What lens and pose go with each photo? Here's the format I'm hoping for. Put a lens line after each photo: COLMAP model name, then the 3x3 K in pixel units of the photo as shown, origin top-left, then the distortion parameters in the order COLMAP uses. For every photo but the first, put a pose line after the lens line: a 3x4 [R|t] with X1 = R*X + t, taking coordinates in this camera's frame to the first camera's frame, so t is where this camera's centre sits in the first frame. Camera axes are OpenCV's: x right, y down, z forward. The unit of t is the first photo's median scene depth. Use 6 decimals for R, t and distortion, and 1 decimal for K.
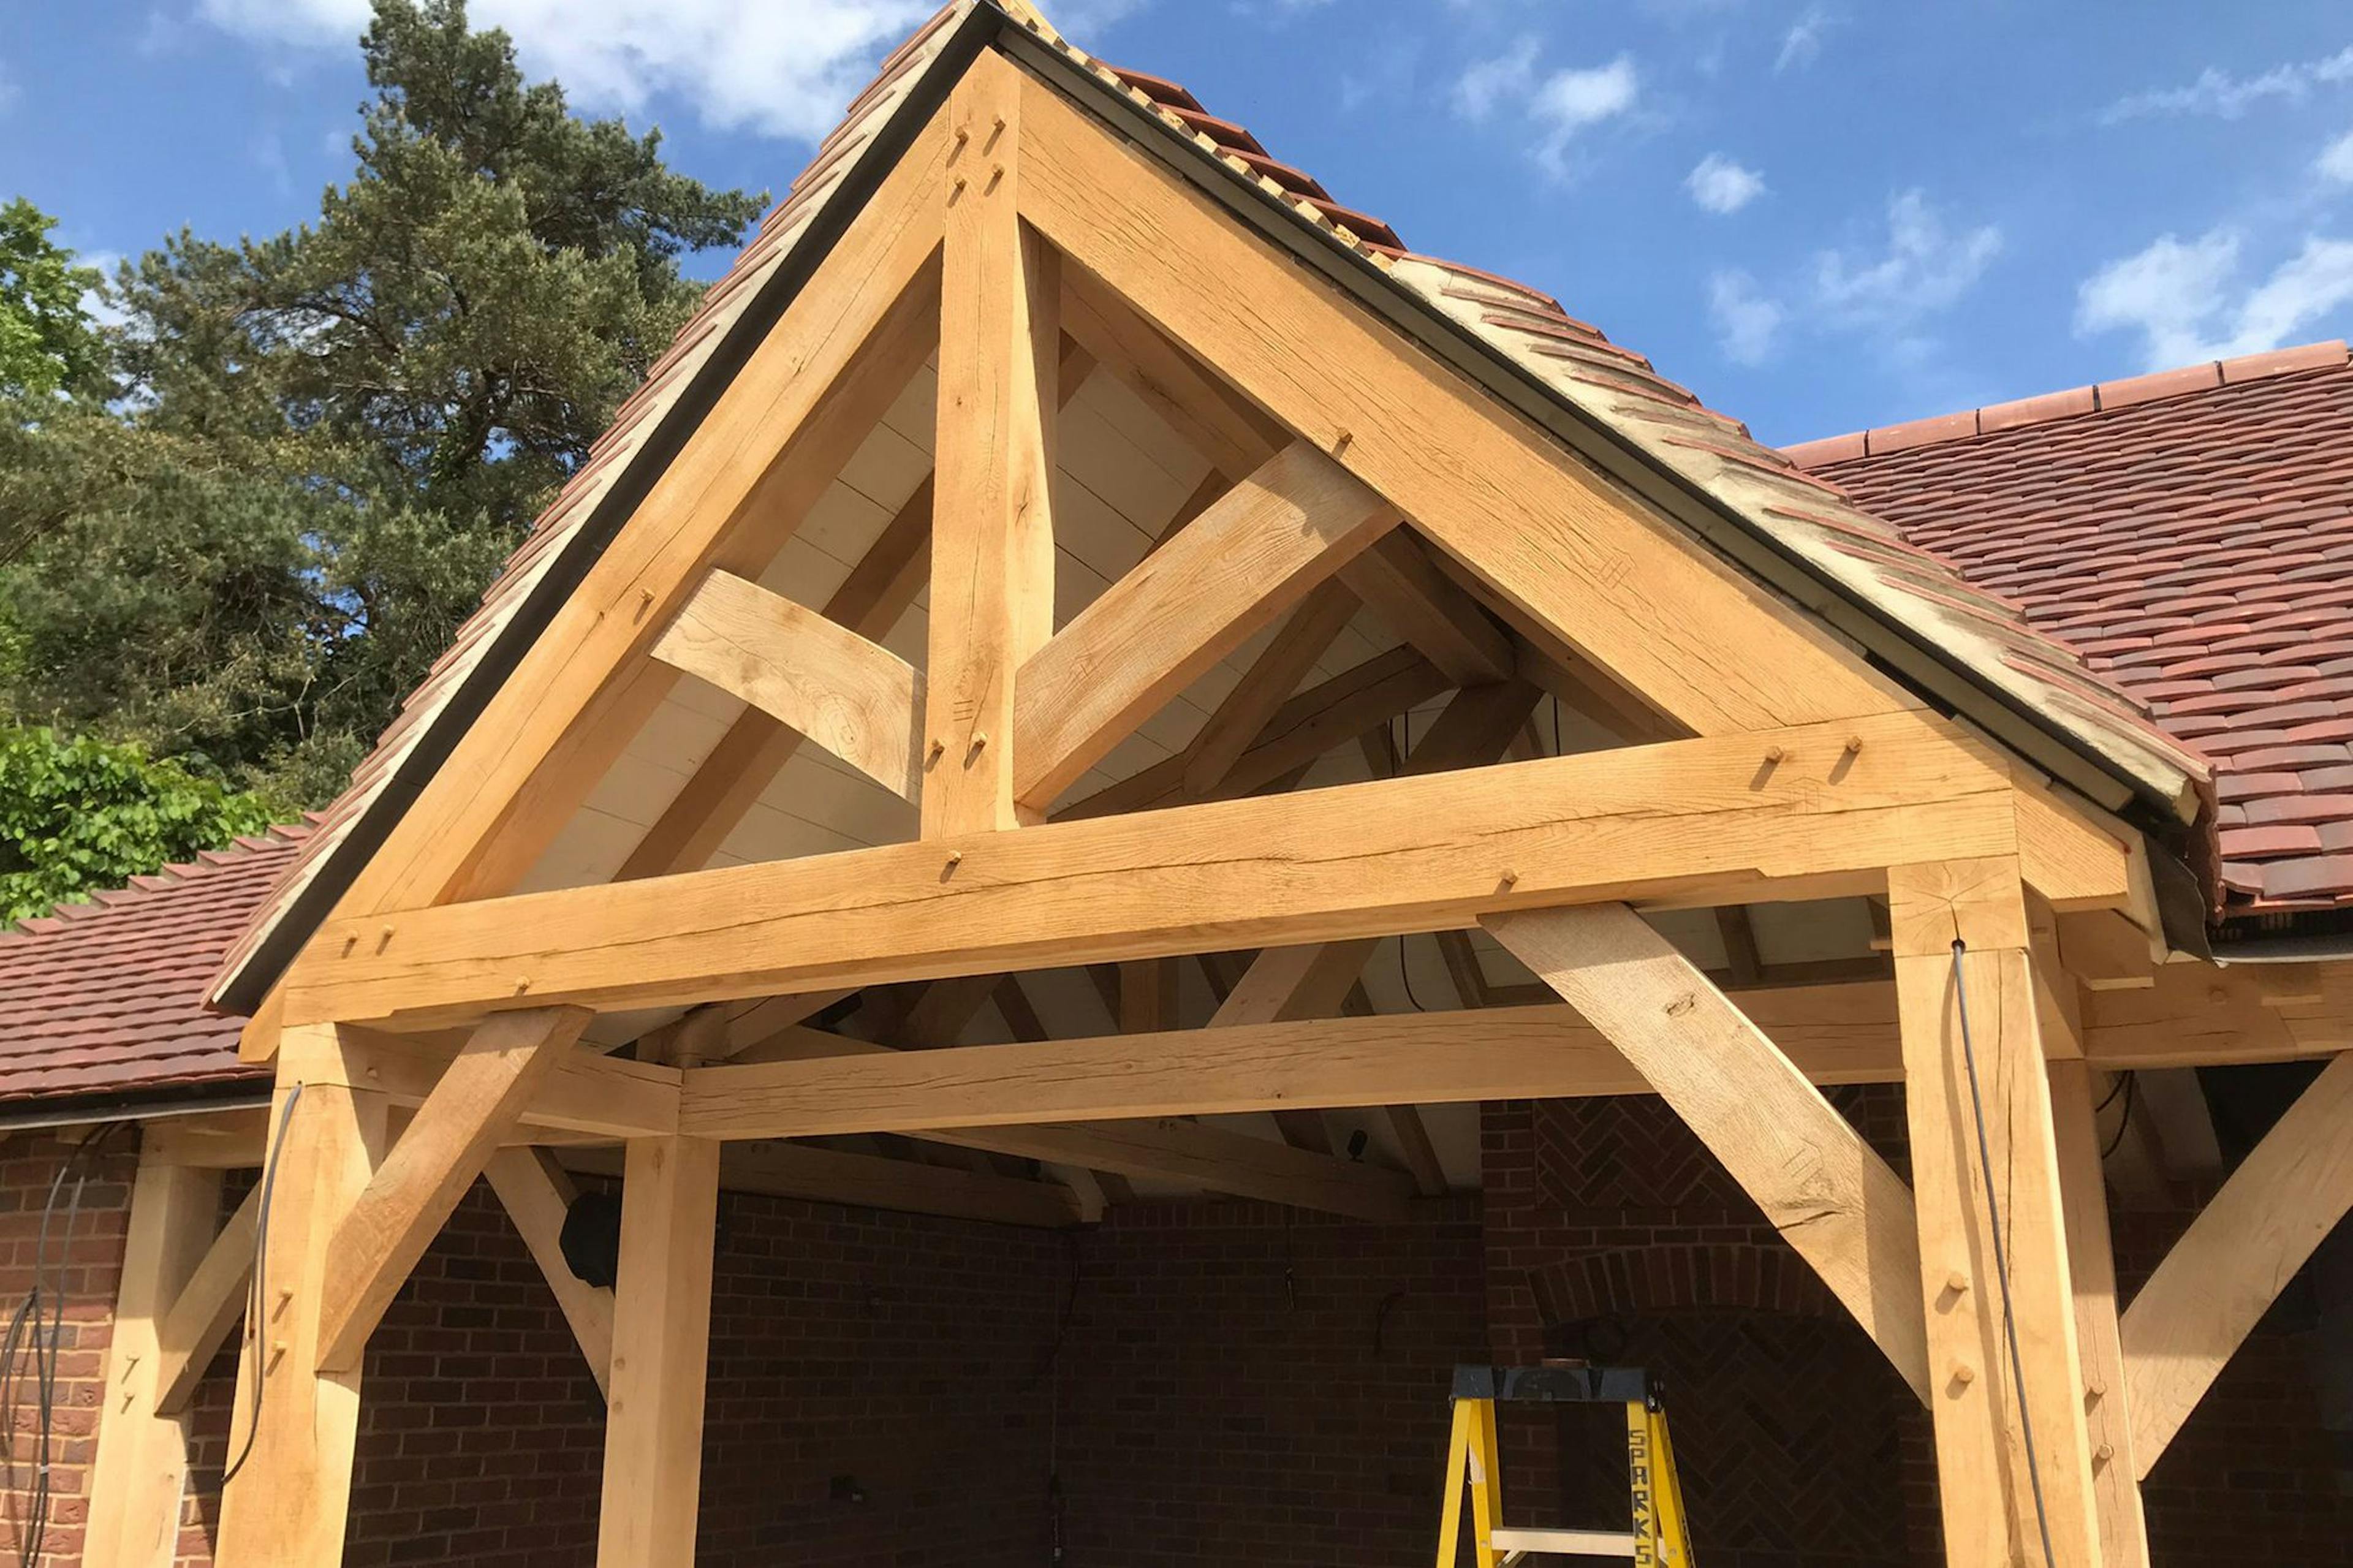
lens RADIAL K [[2020.2, 0, 1177.3], [0, 2020.2, 827.8], [0, 0, 1]] dist [0.024199, 0.003065]
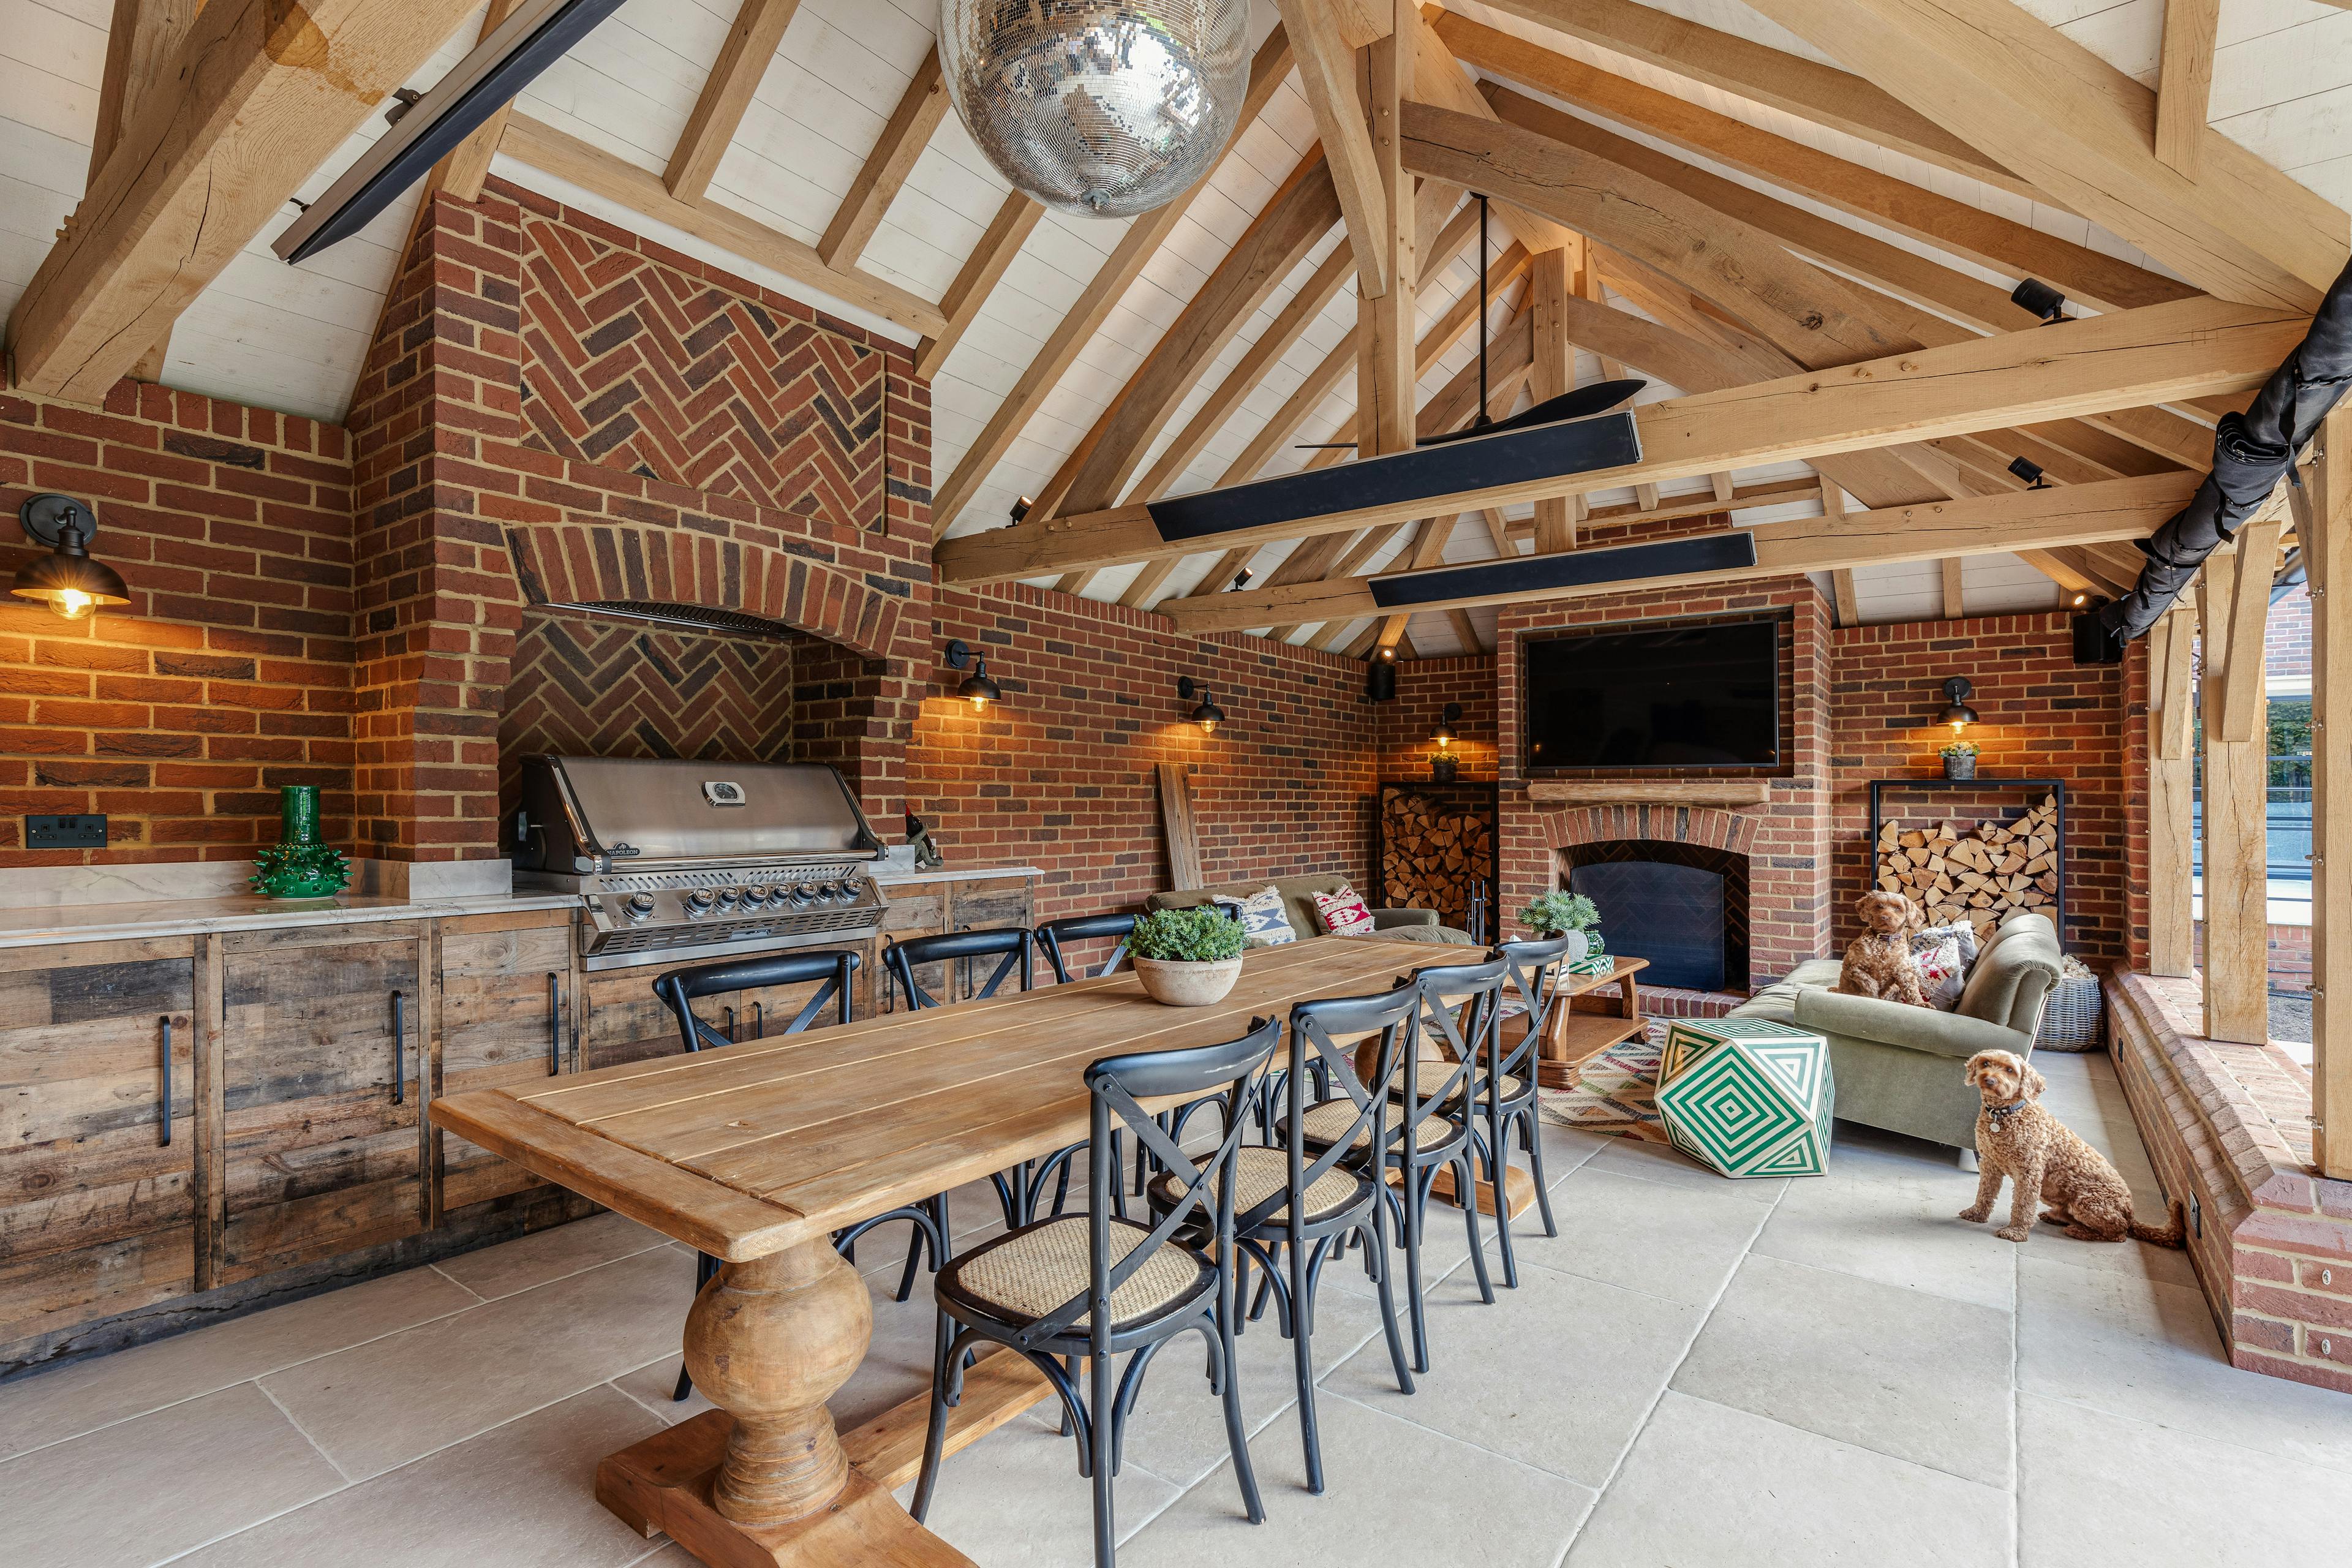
lens RADIAL K [[1113.0, 0, 1188.5], [0, 1113.0, 802.4], [0, 0, 1]] dist [0.002438, -0.000406]
pose [[0.154102, -0.010026, 0.988004, -0.240764], [-0.254173, 0.965894, 0.049445, 0.311727], [-0.954803, -0.258744, 0.146297, 0.922319]]
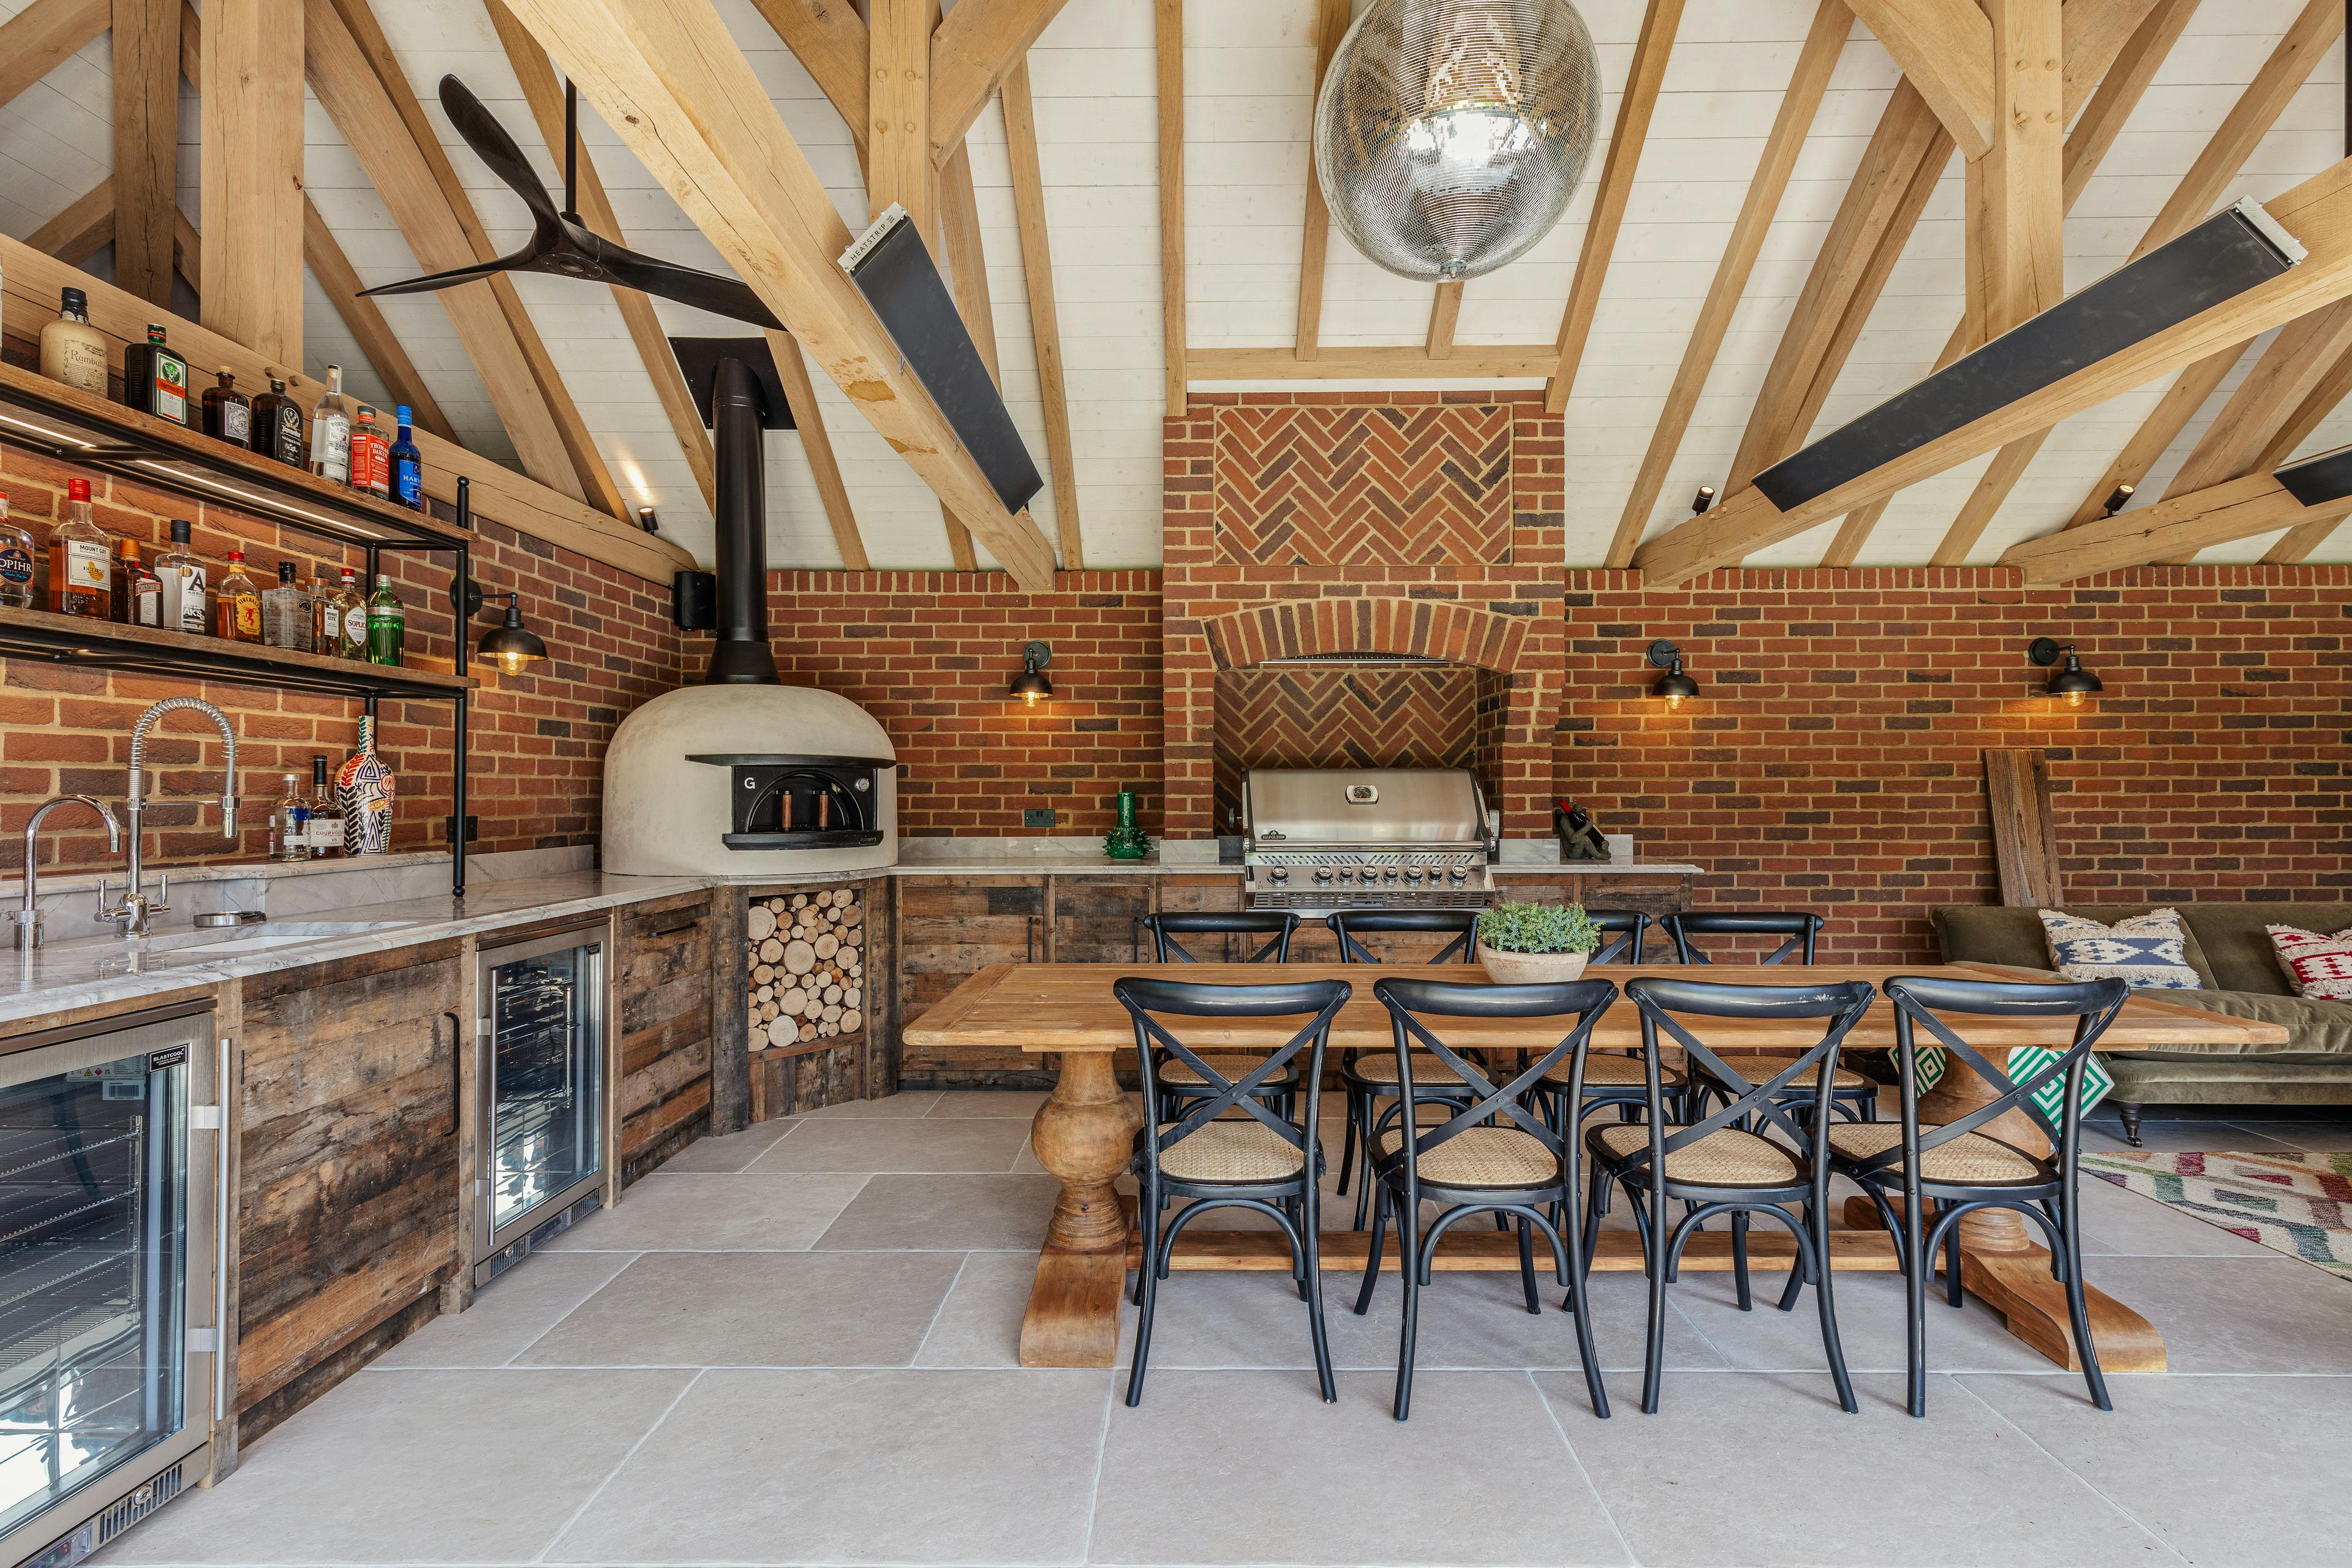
lens RADIAL K [[1076.6, 0, 1187.9], [0, 1076.6, 790.9], [0, 0, 1]] dist [0.011058, -0.000311]
pose [[0.890037, -0.011273, 0.455749, -0.133230], [-0.103674, 0.968496, 0.226424, 0.237947], [-0.443943, -0.248775, 0.860828, 0.648554]]
